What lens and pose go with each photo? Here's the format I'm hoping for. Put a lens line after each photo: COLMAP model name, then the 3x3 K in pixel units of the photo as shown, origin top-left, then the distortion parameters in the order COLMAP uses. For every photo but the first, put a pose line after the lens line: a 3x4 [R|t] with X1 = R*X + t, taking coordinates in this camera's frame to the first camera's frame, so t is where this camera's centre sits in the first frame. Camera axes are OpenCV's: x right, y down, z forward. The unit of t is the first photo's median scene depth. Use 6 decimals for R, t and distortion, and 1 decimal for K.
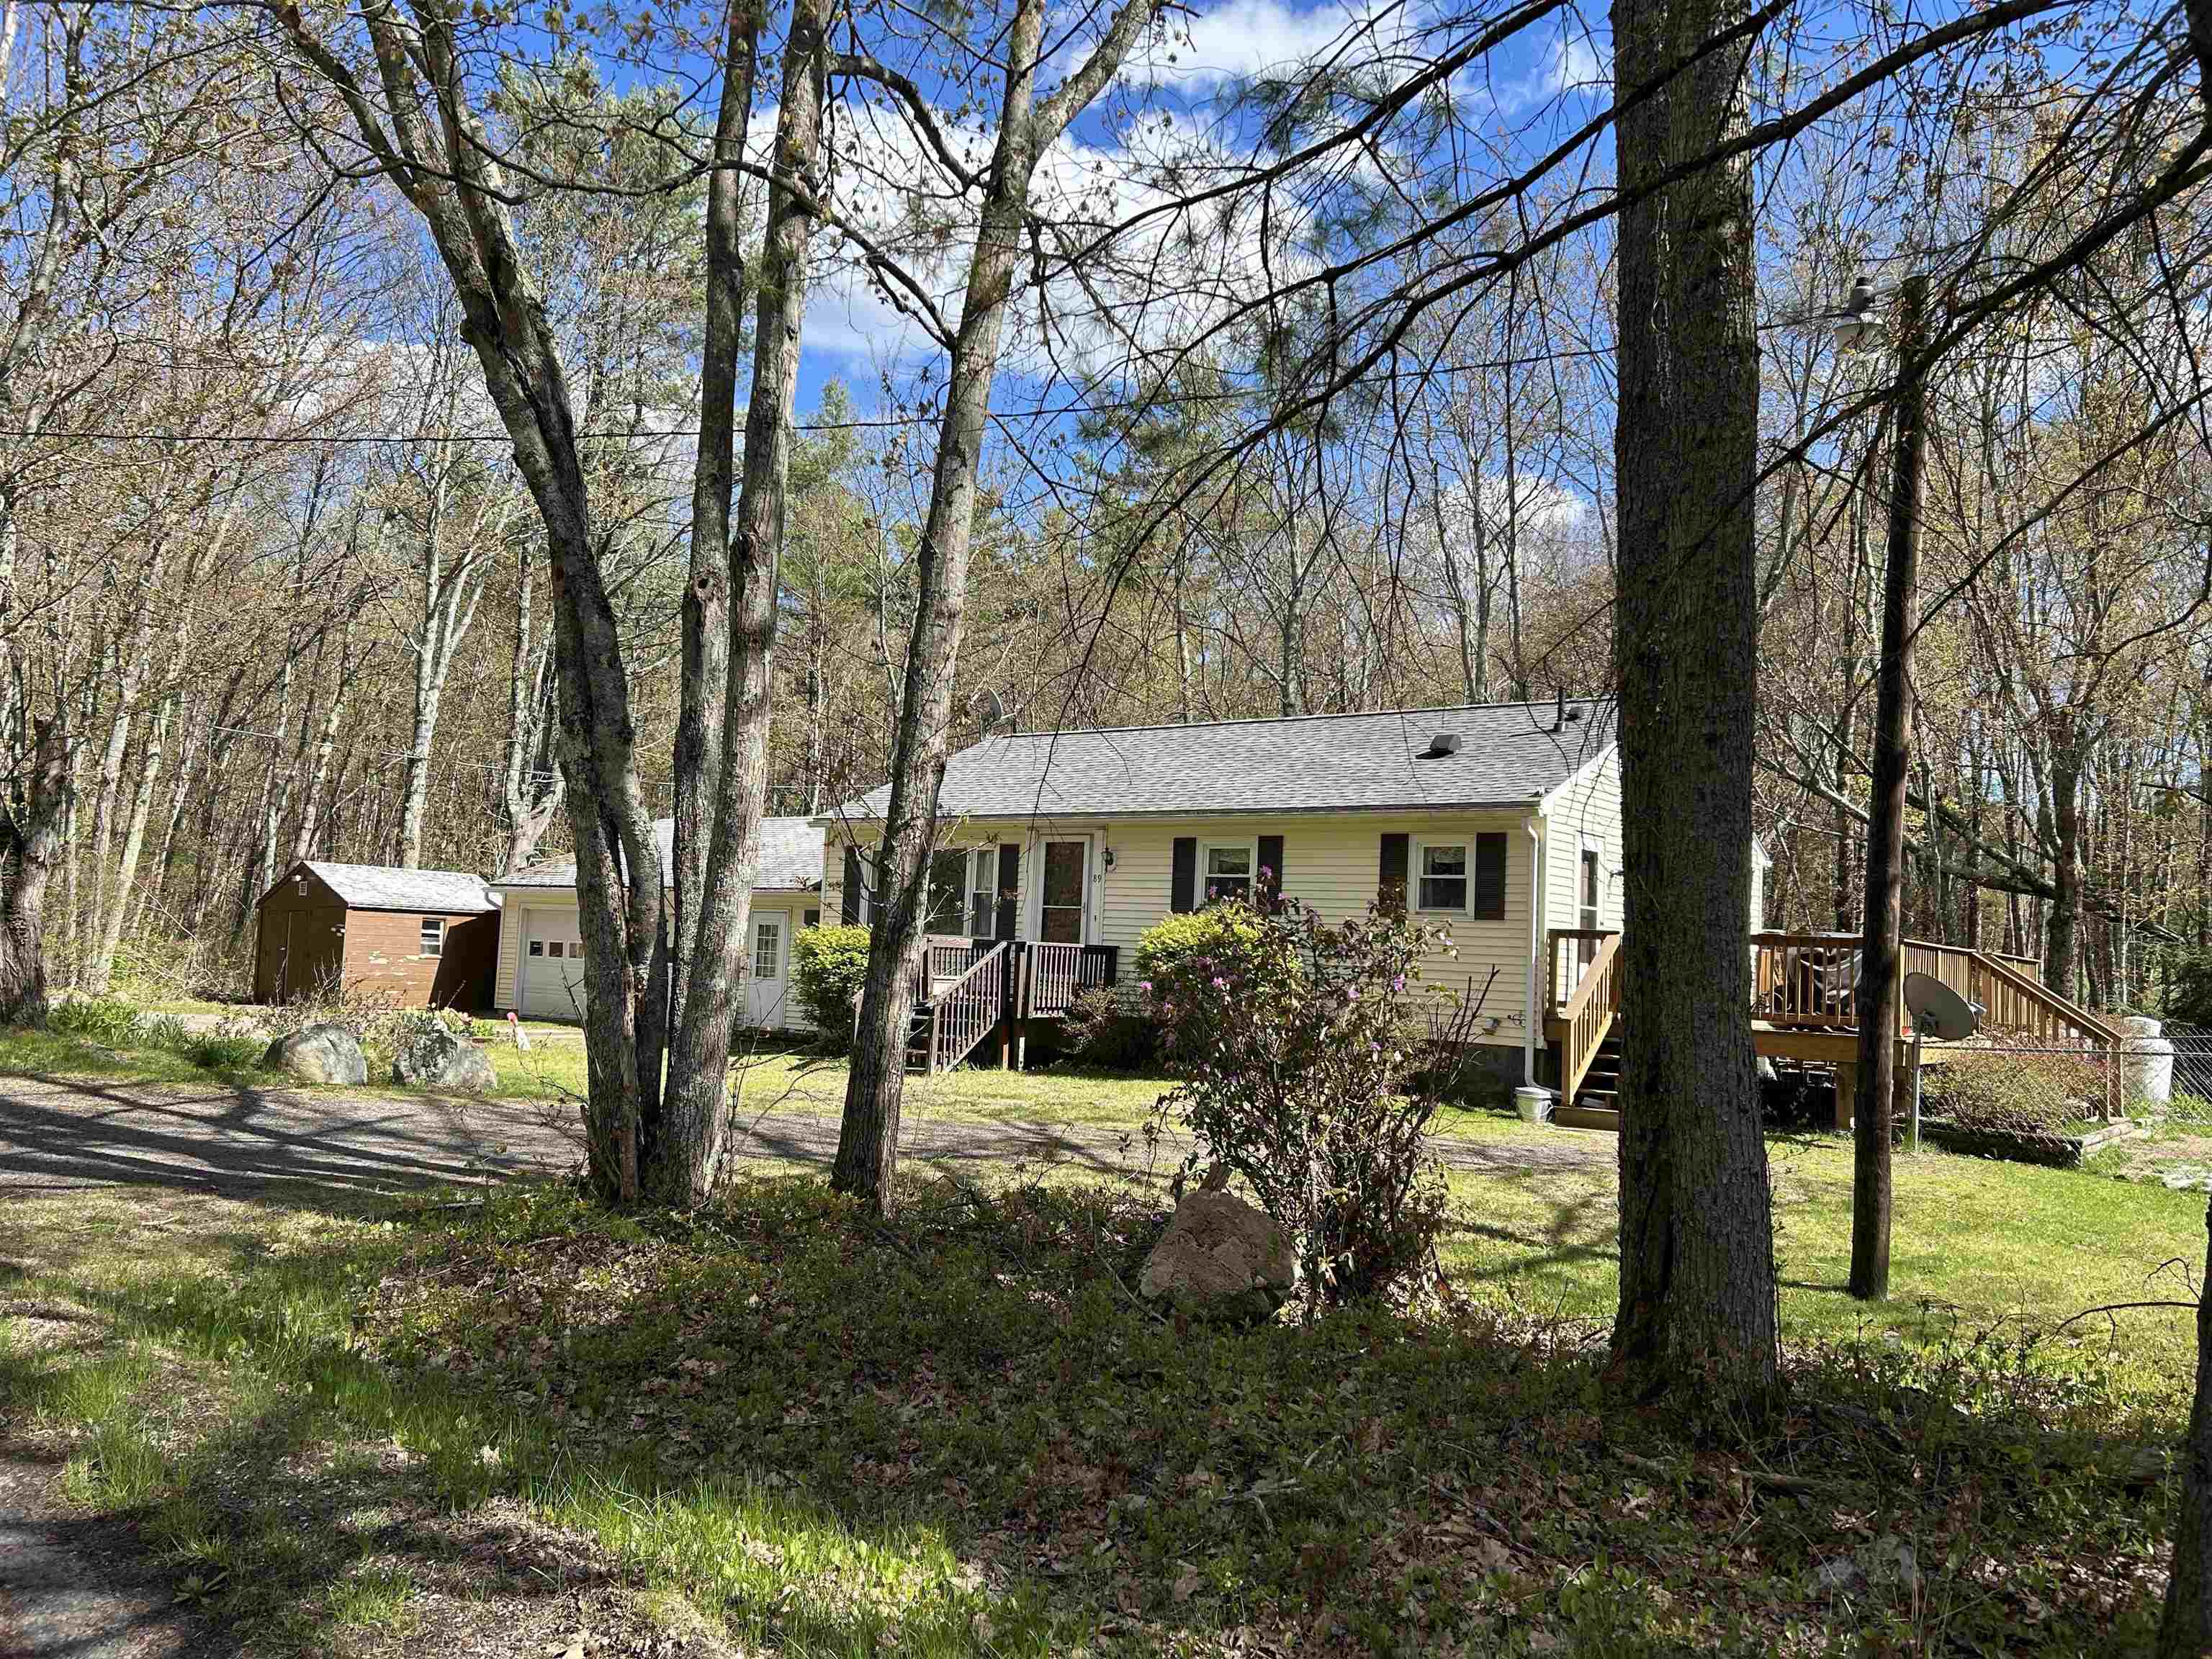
lens RADIAL K [[1631.8, 0, 1106.0], [0, 1631.8, 829.5], [0, 0, 1]] dist [0.081976, -0.112296]
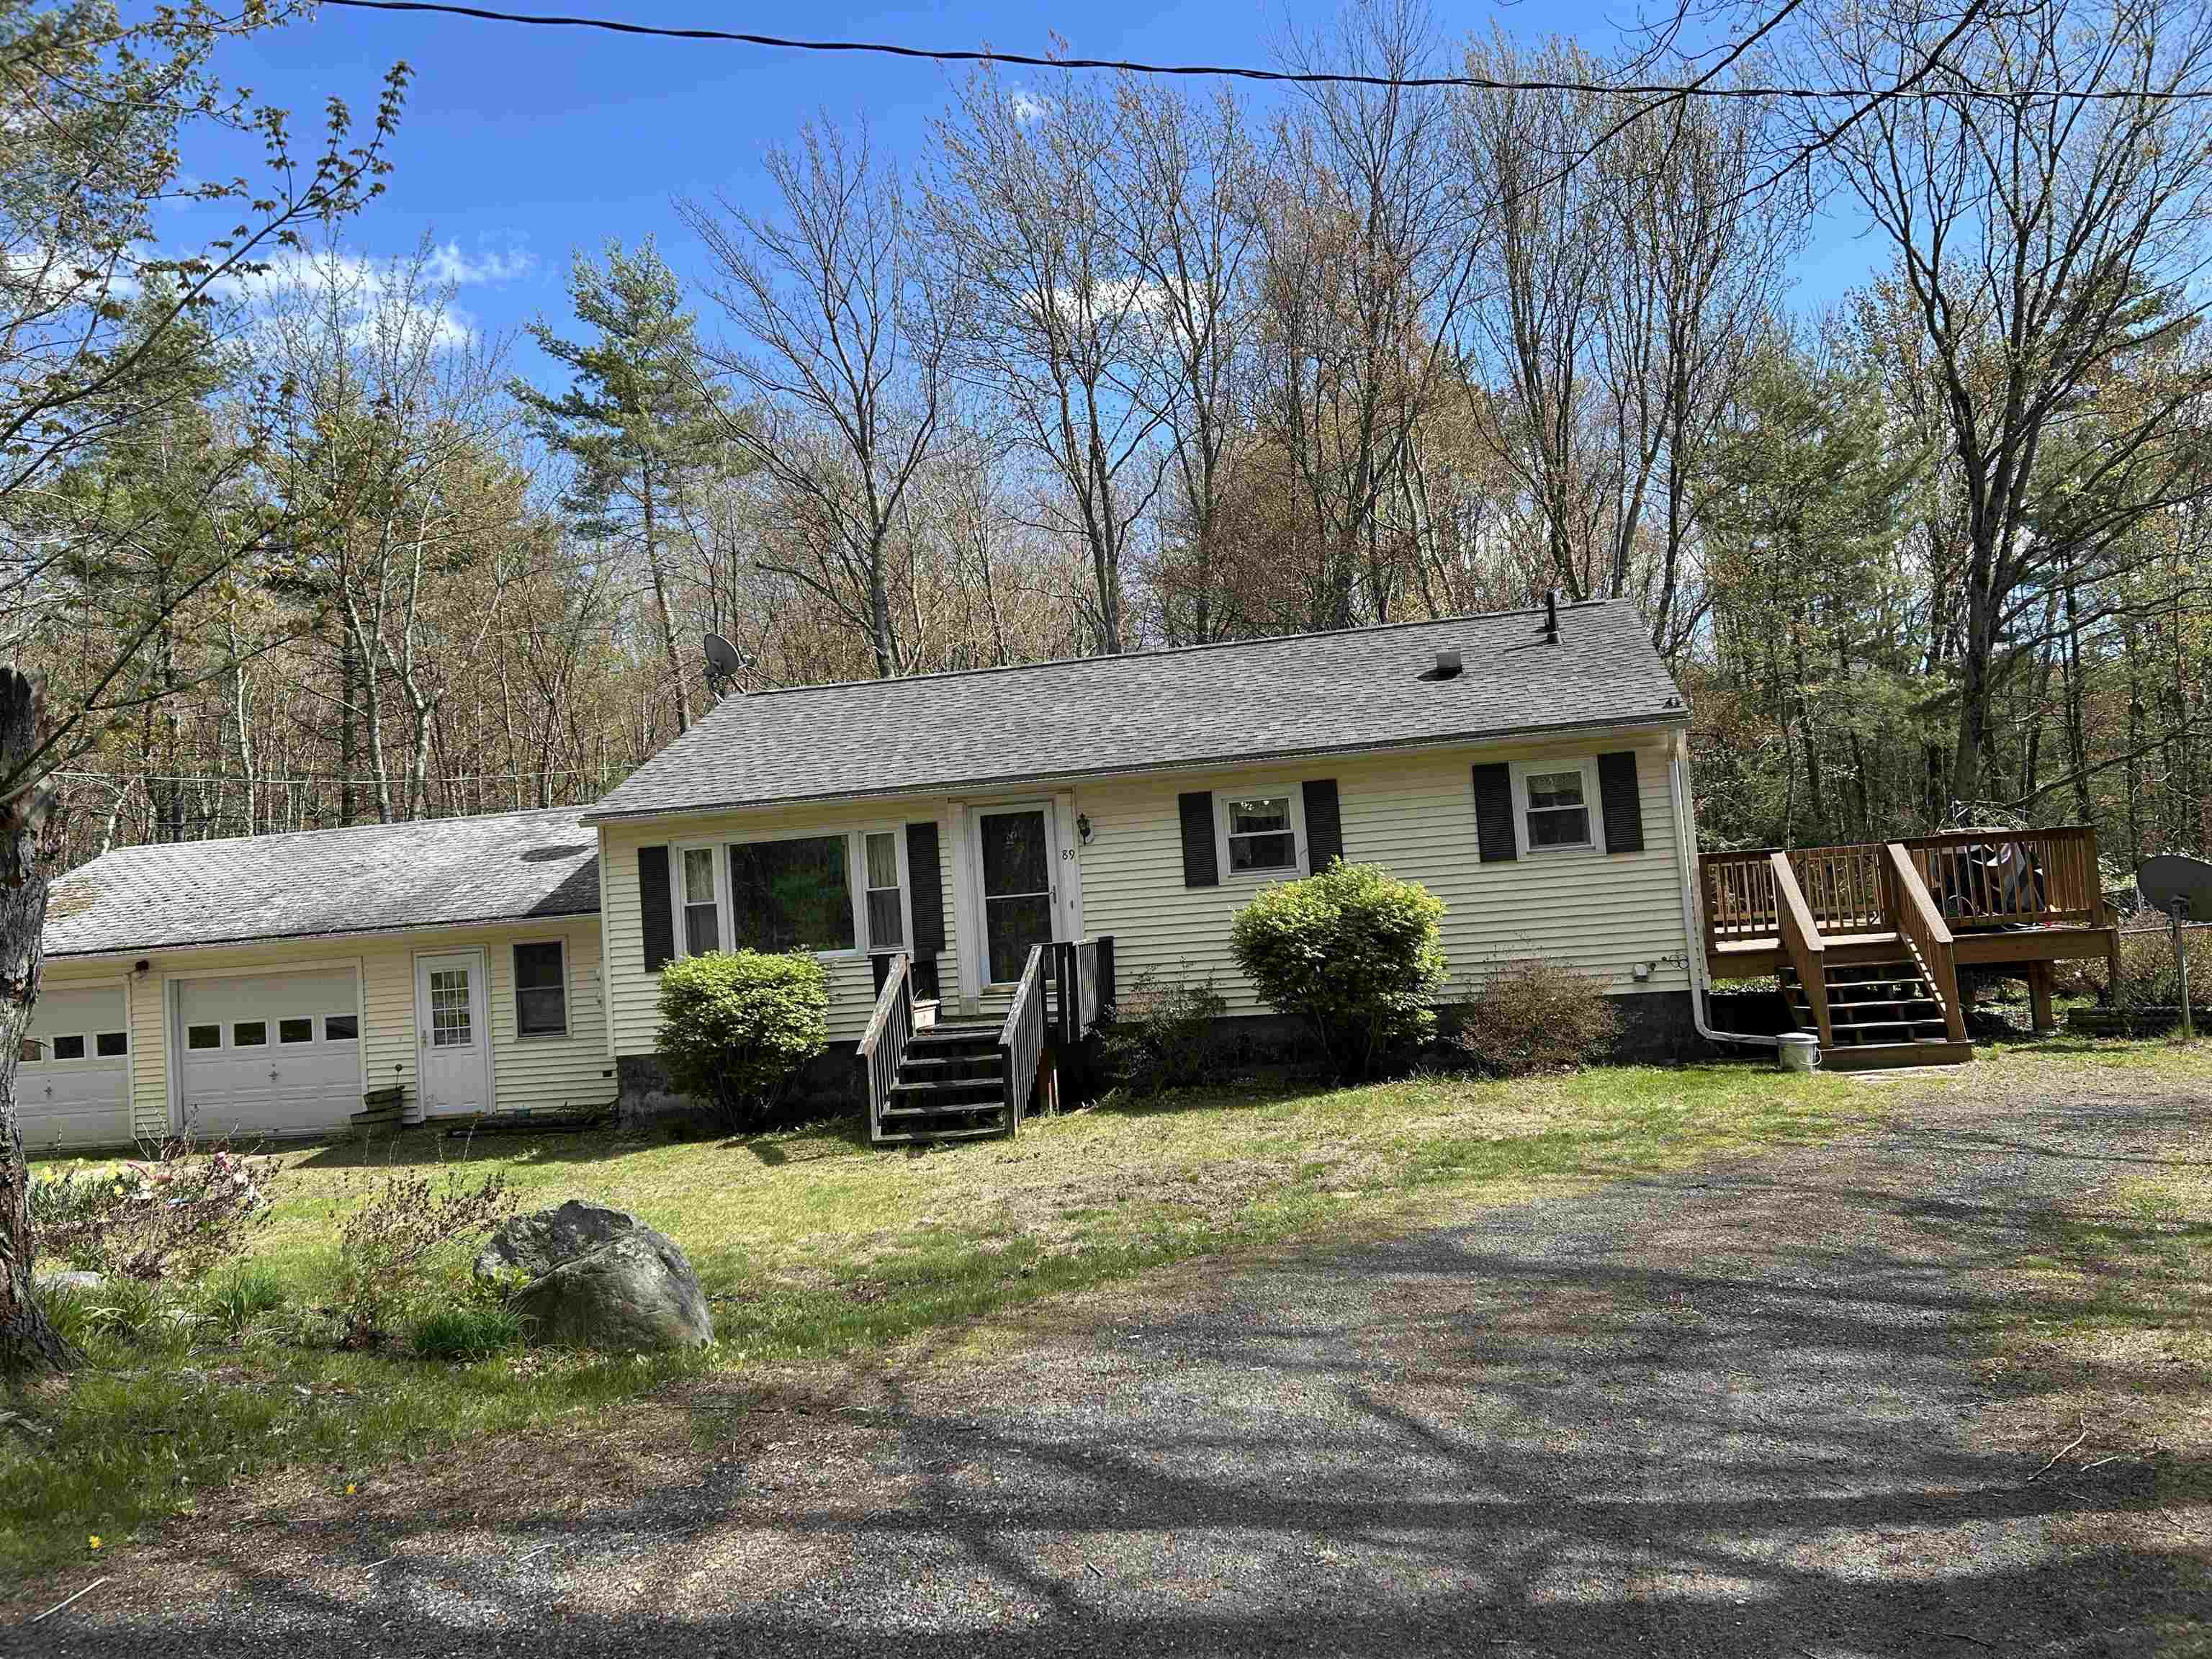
lens RADIAL K [[1631.8, 0, 1106.0], [0, 1631.8, 829.5], [0, 0, 1]] dist [0.081976, -0.112296]
pose [[0.905770, -0.077887, 0.416550, -0.325976], [0.077157, 0.996845, 0.018615, 0.005259], [-0.416686, 0.015279, 0.908922, 0.289310]]
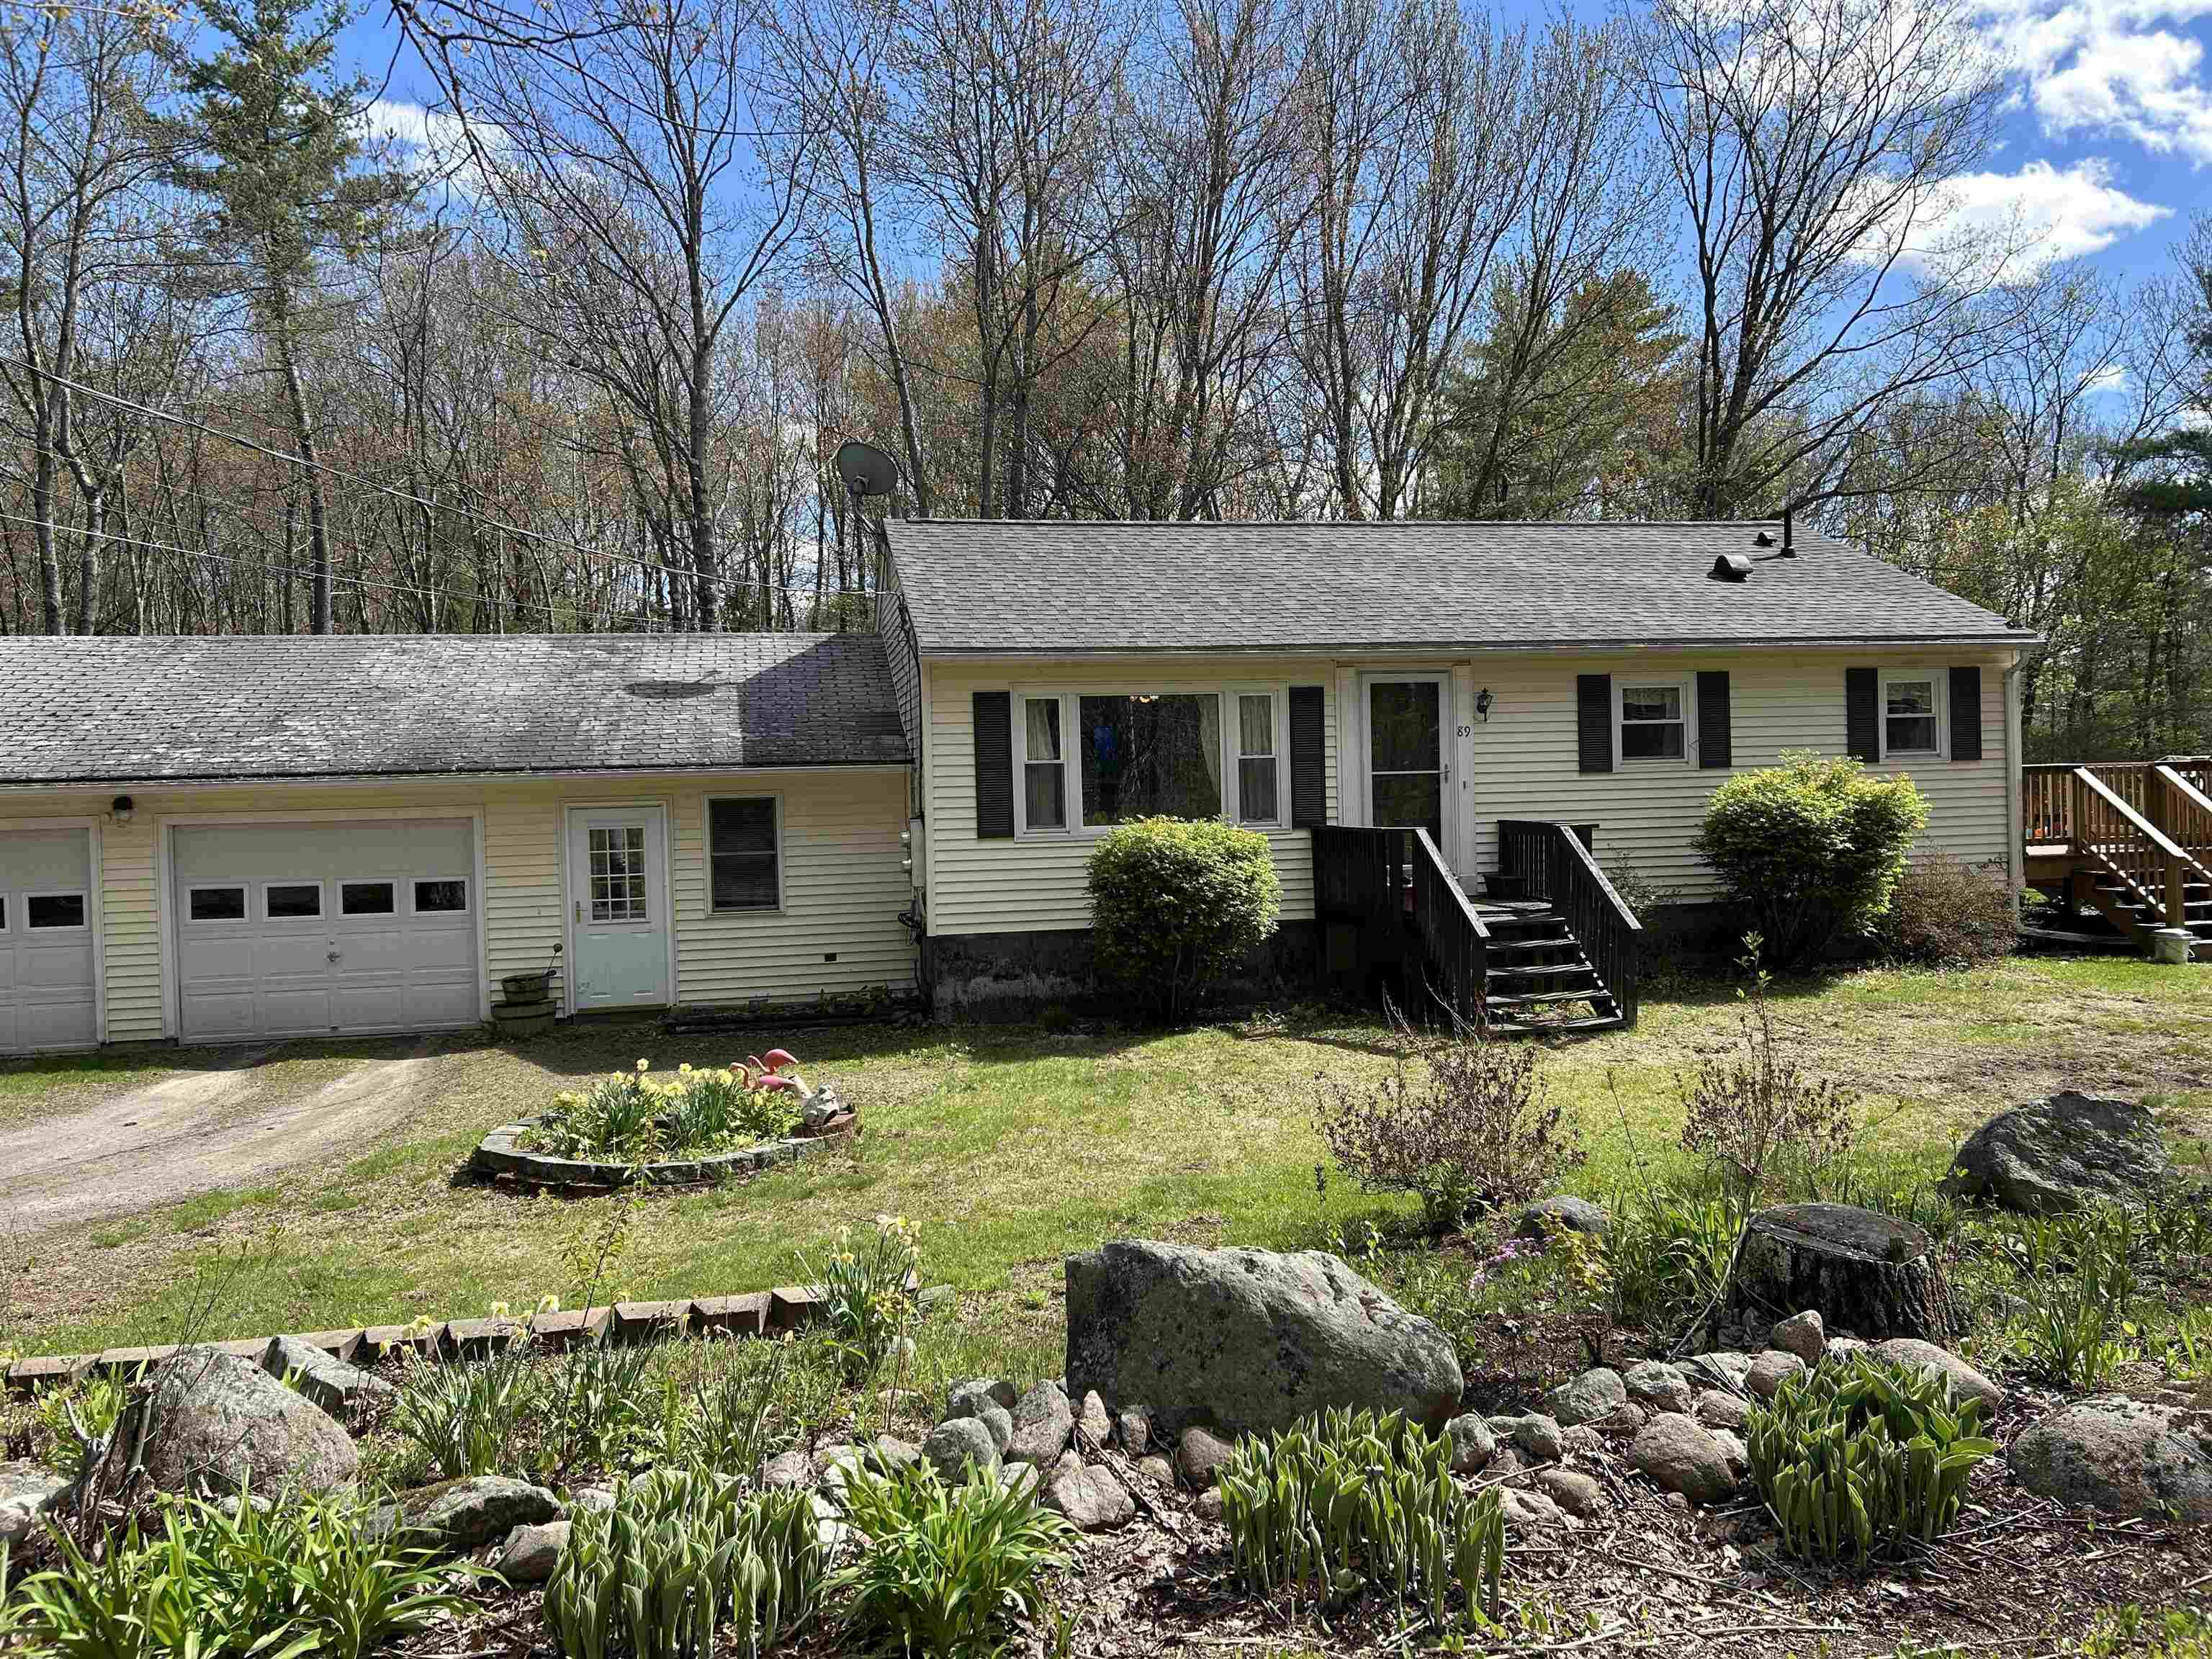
lens RADIAL K [[1631.8, 0, 1106.0], [0, 1631.8, 829.5], [0, 0, 1]] dist [0.081976, -0.112296]
pose [[0.674336, -0.070198, 0.735080, -0.687035], [0.001050, 0.995561, 0.094110, 0.004619], [-0.738424, -0.062690, 0.671417, 0.640678]]
